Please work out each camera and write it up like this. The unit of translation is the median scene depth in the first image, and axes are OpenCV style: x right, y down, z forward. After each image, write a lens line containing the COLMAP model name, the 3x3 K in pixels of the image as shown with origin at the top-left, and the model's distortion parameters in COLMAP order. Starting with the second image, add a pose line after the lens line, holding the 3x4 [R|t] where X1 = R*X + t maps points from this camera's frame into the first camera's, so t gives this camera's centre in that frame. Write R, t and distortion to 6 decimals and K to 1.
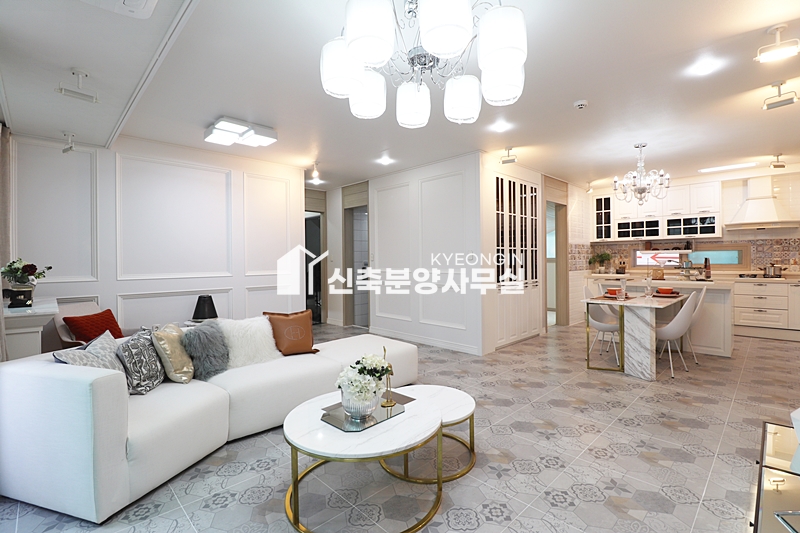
lens RADIAL K [[369.0, 0, 407.0], [0, 369.0, 262.7], [0, 0, 1]] dist [0.002481, -0.013723]
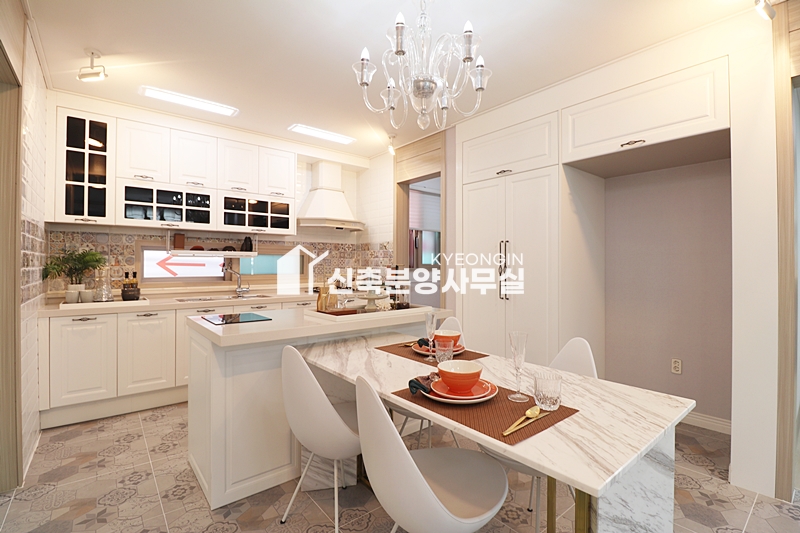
lens RADIAL K [[369.0, 0, 407.0], [0, 369.0, 262.7], [0, 0, 1]] dist [0.002481, -0.013723]
pose [[0.087249, 0.016437, 0.996051, 0.166713], [0.006574, 0.999833, -0.017075, -0.004332], [-0.996165, 0.008038, 0.087127, 0.653598]]
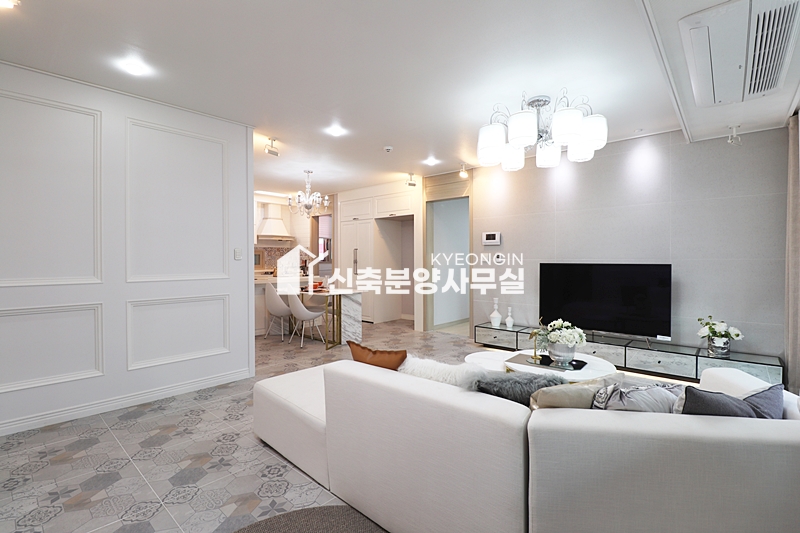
lens RADIAL K [[382.3, 0, 400.8], [0, 382.3, 257.5], [0, 0, 1]] dist [0.076636, -0.000205]
pose [[-0.046436, 0.013077, 0.998836, -0.476588], [0.015357, 0.999805, -0.012375, 0.001586], [-0.998803, 0.014765, -0.046628, 0.494013]]
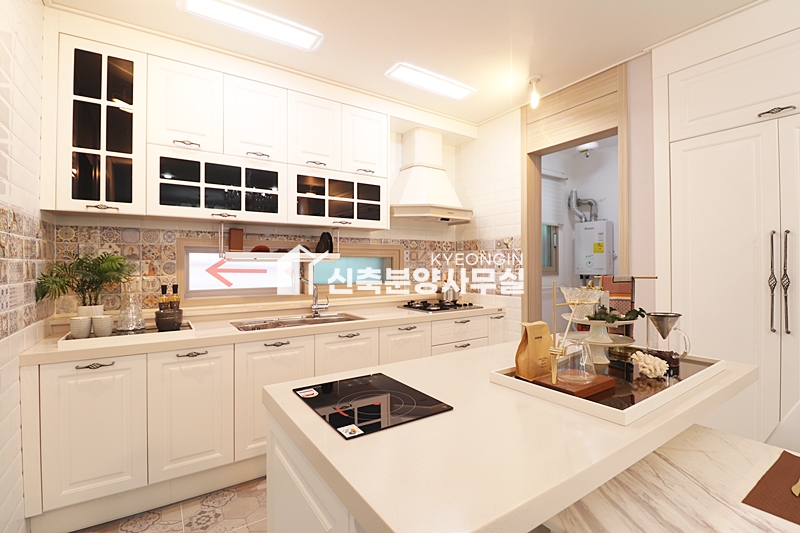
lens RADIAL K [[369.0, 0, 407.0], [0, 369.0, 262.7], [0, 0, 1]] dist [0.002481, -0.013723]
pose [[0.186058, 0.013916, 0.982440, 0.334177], [0.011037, 0.999807, -0.016252, -0.014844], [-0.982477, 0.013867, 0.185868, 0.789077]]
